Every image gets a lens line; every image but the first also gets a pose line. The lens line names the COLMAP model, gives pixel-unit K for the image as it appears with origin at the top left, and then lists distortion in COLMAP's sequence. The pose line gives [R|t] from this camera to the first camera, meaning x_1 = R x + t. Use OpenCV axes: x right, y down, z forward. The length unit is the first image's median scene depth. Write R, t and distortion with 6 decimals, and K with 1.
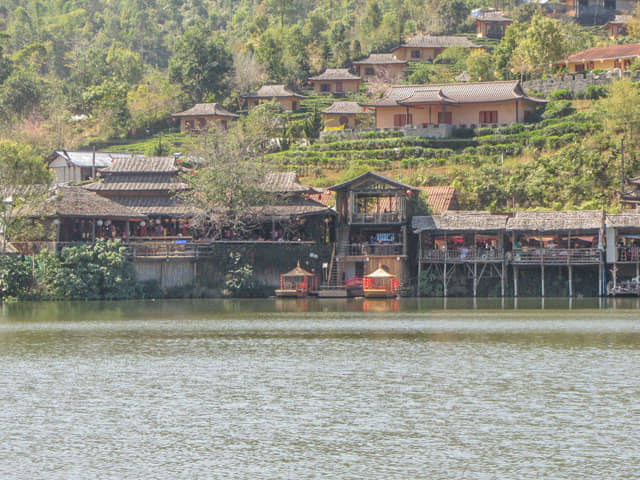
lens RADIAL K [[2388.5, 0, 320.0], [0, 2388.5, 240.0], [0, 0, 1]] dist [-0.093510, -0.311391]
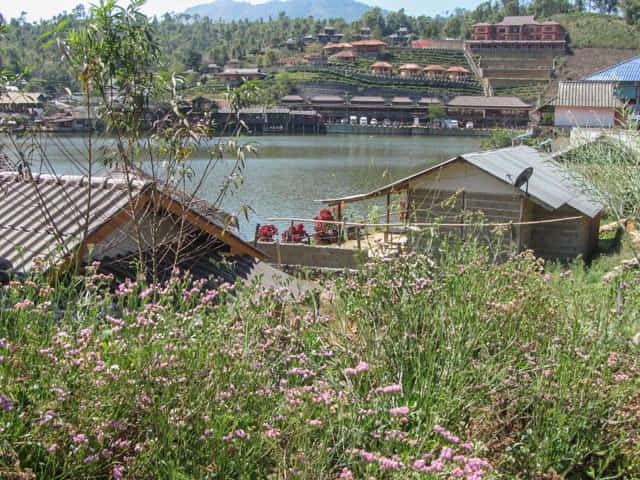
lens RADIAL K [[769.4, 0, 320.0], [0, 769.4, 240.0], [0, 0, 1]] dist [-0.118613, 0.056350]
pose [[0.999332, 0.011254, 0.034758, 0.139899], [-0.017184, 0.984358, 0.175337, -0.017276], [-0.032241, -0.175817, 0.983895, -0.155345]]
